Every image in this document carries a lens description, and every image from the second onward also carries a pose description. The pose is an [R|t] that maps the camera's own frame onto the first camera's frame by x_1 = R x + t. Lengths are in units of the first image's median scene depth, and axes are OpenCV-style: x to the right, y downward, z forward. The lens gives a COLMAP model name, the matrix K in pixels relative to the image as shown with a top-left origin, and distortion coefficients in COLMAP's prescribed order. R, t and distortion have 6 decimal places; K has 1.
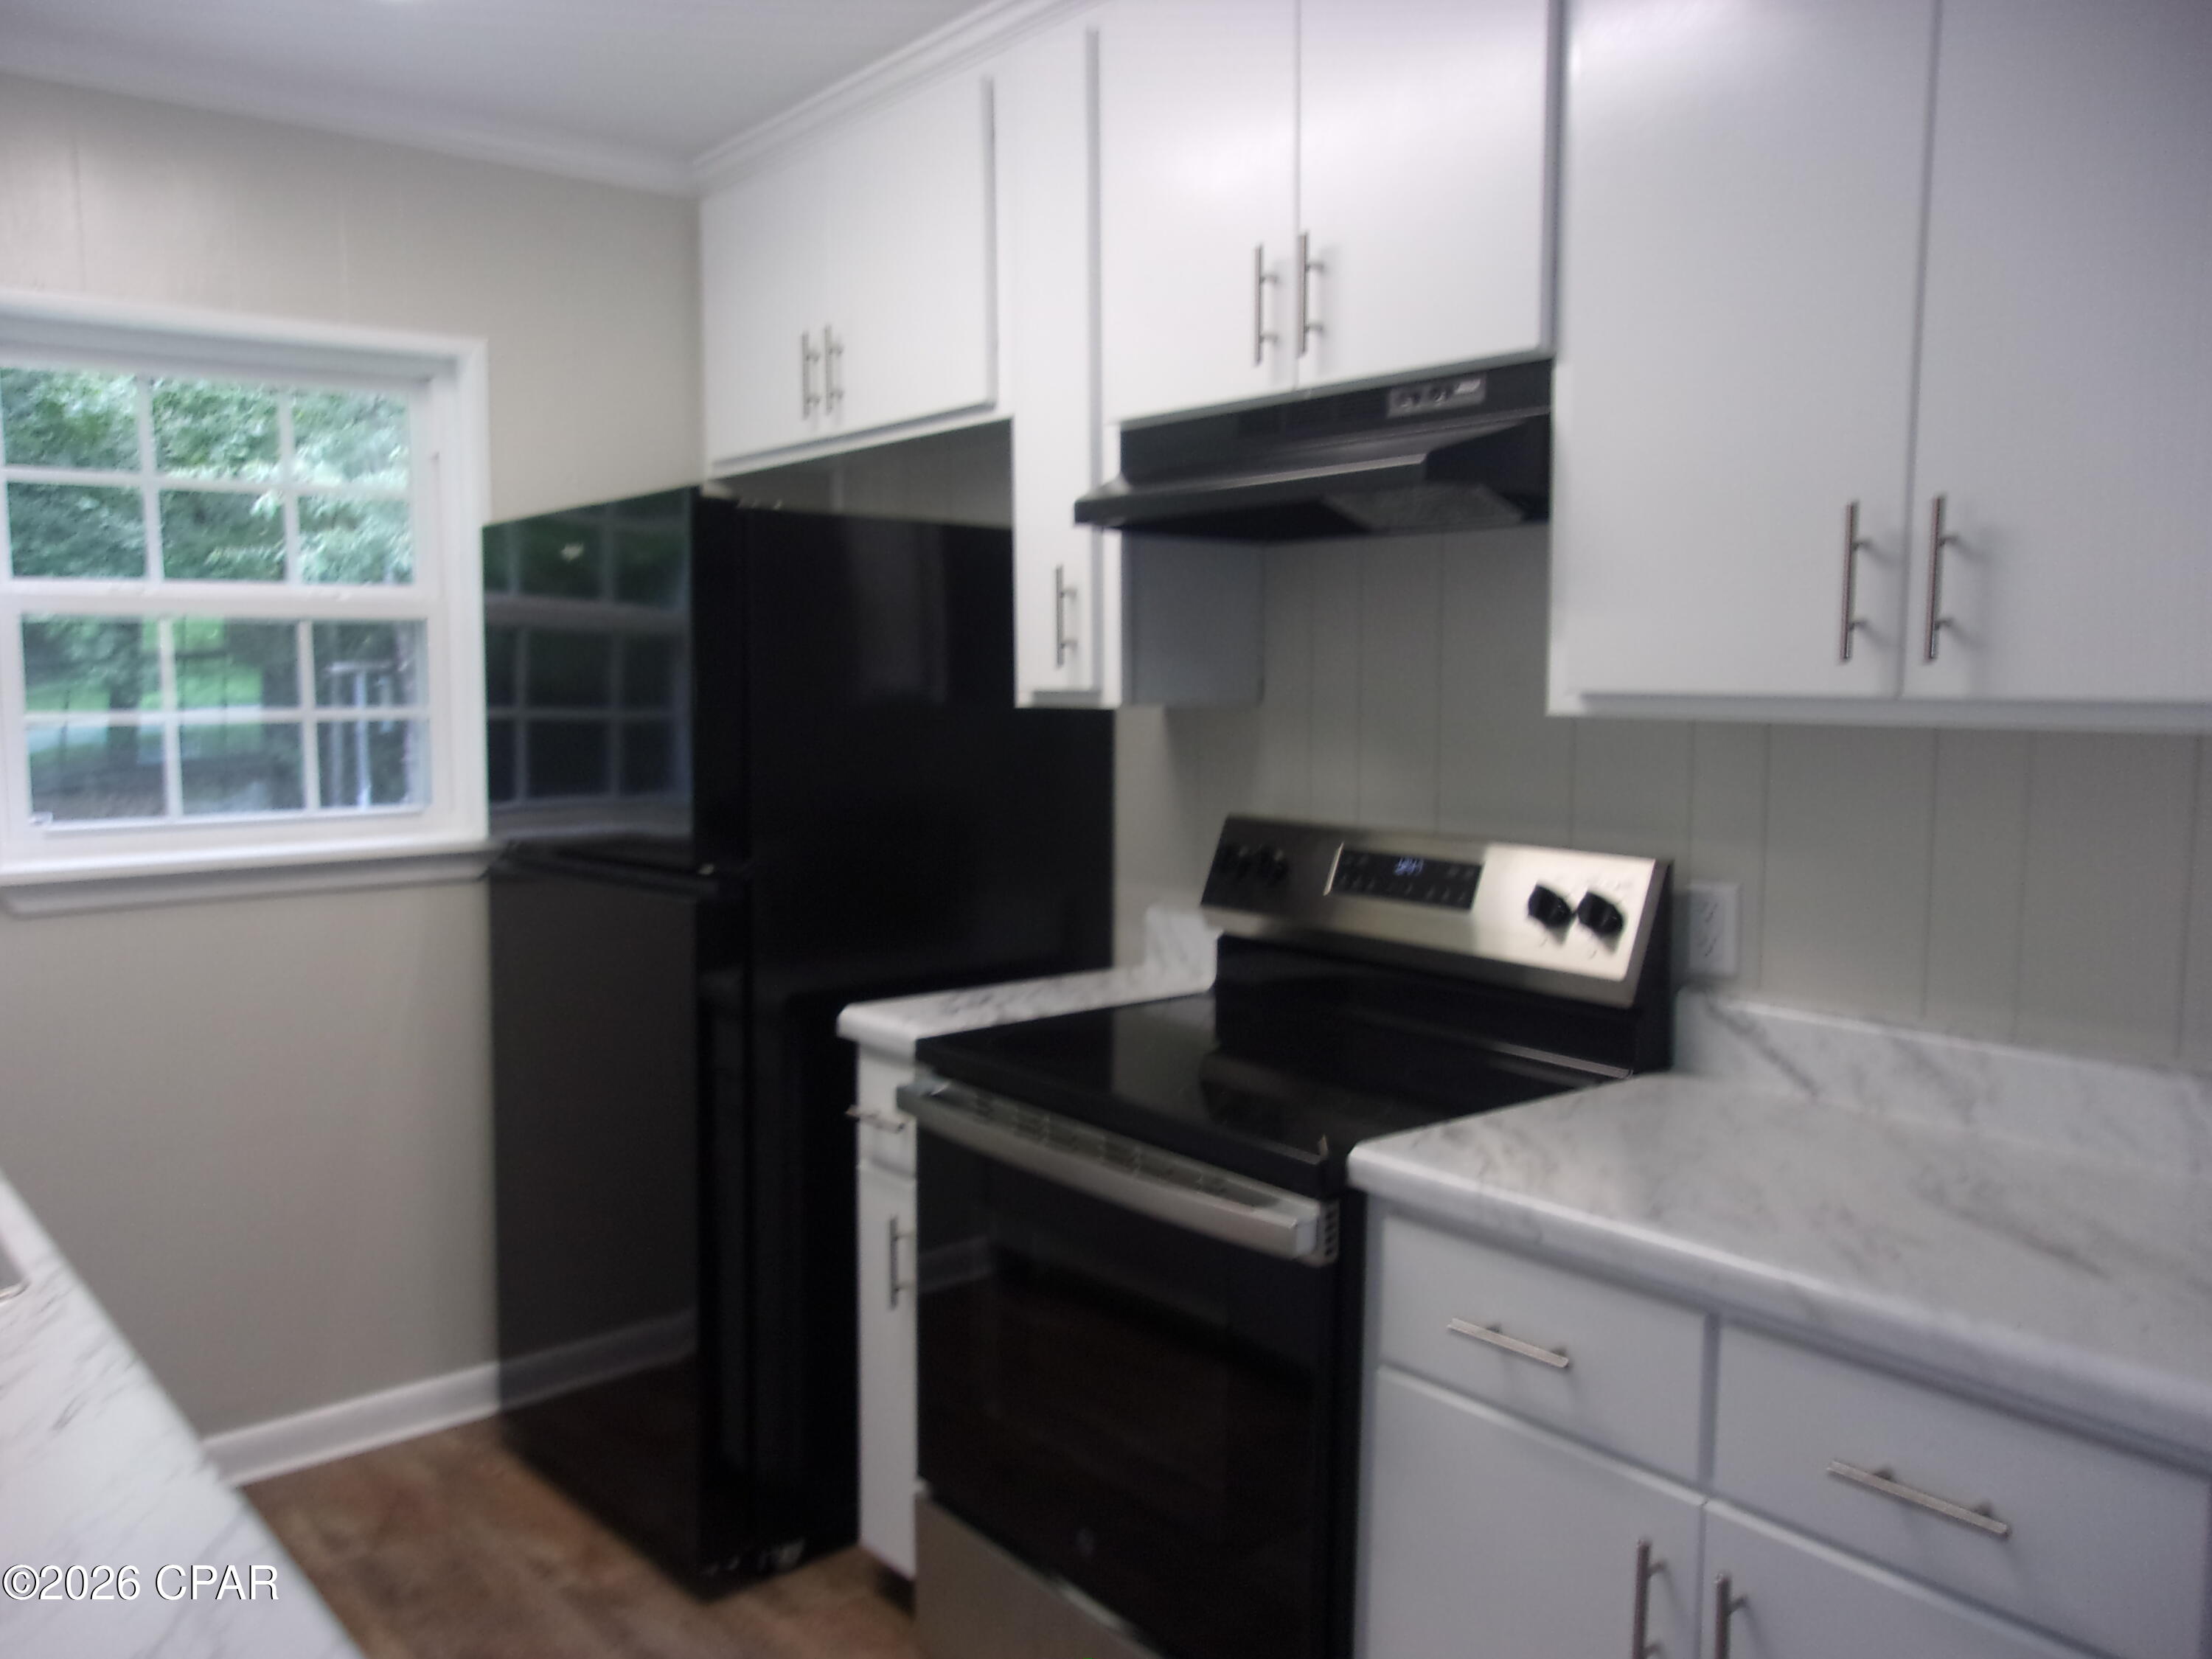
lens RADIAL K [[1725.8, 0, 1106.0], [0, 1725.8, 829.5], [0, 0, 1]] dist [-0.007749, -0.003702]
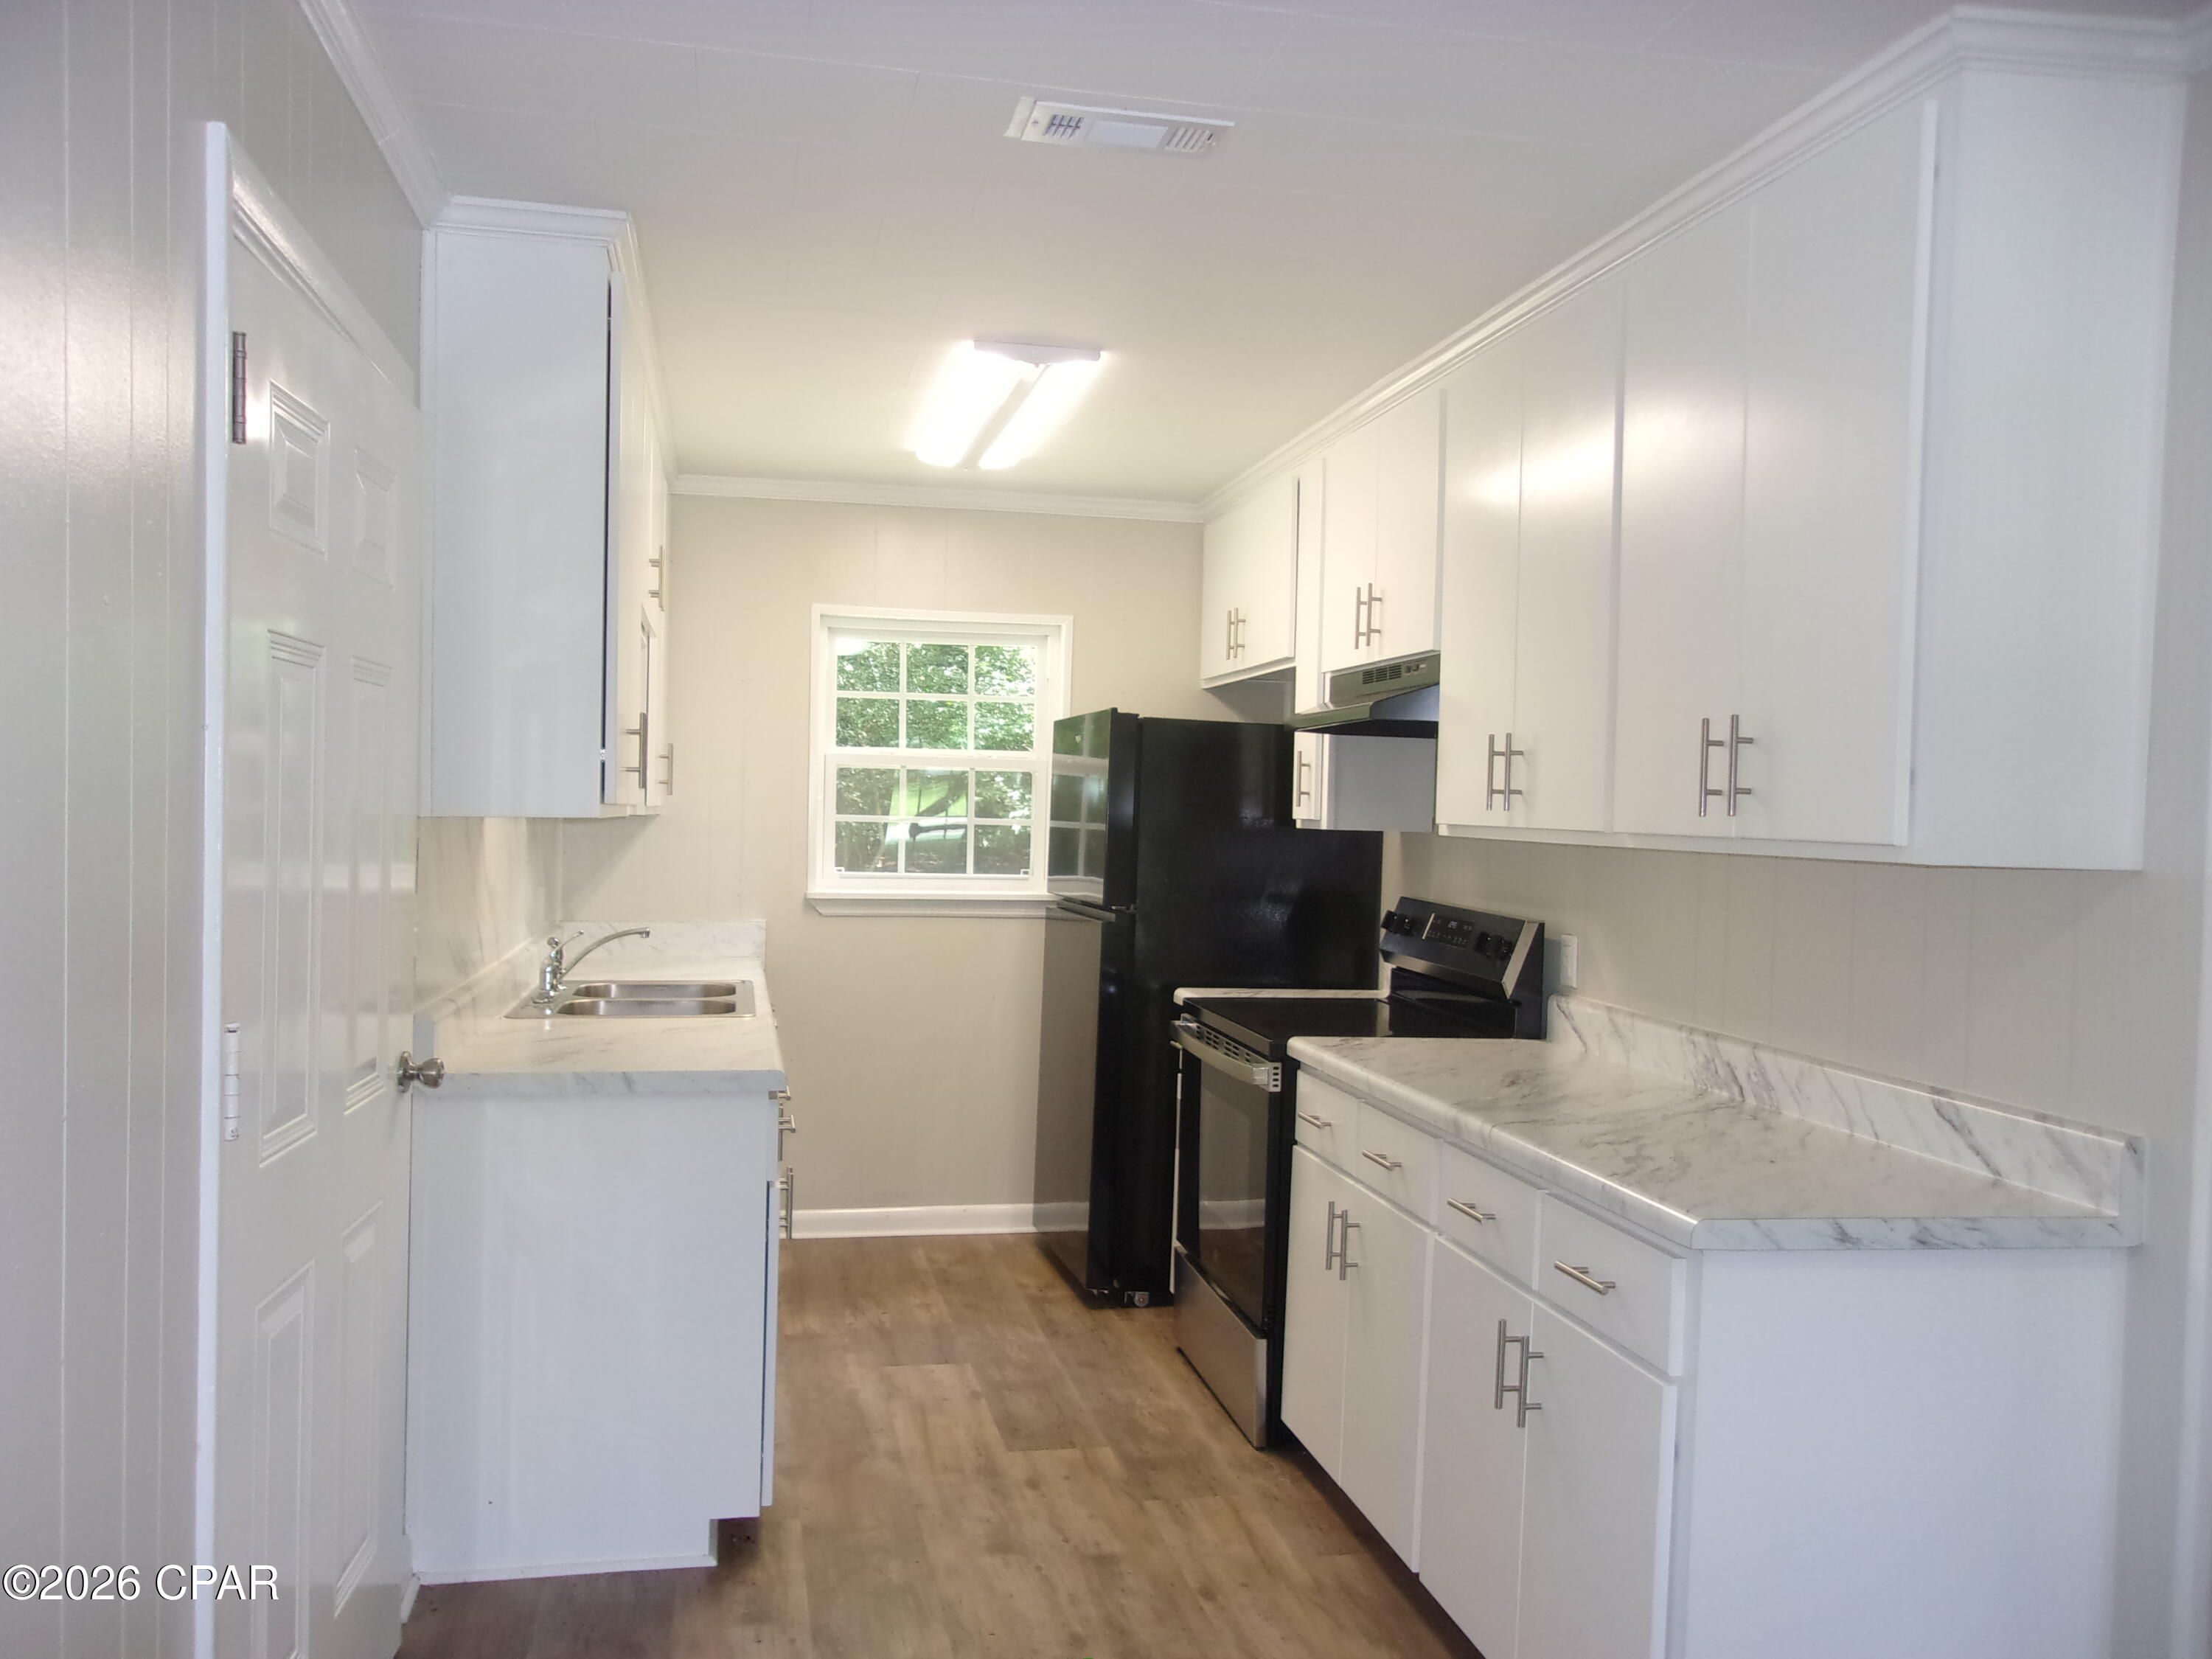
lens RADIAL K [[1696.2, 0, 1054.0], [0, 1696.2, 830.0], [0, 0, 1]] dist [-0.068835, 0.078409]
pose [[0.872656, 0.033852, -0.487161, 0.586683], [-0.073734, 0.995291, -0.062920, 0.057055], [0.482737, 0.090828, 0.871043, -0.623988]]
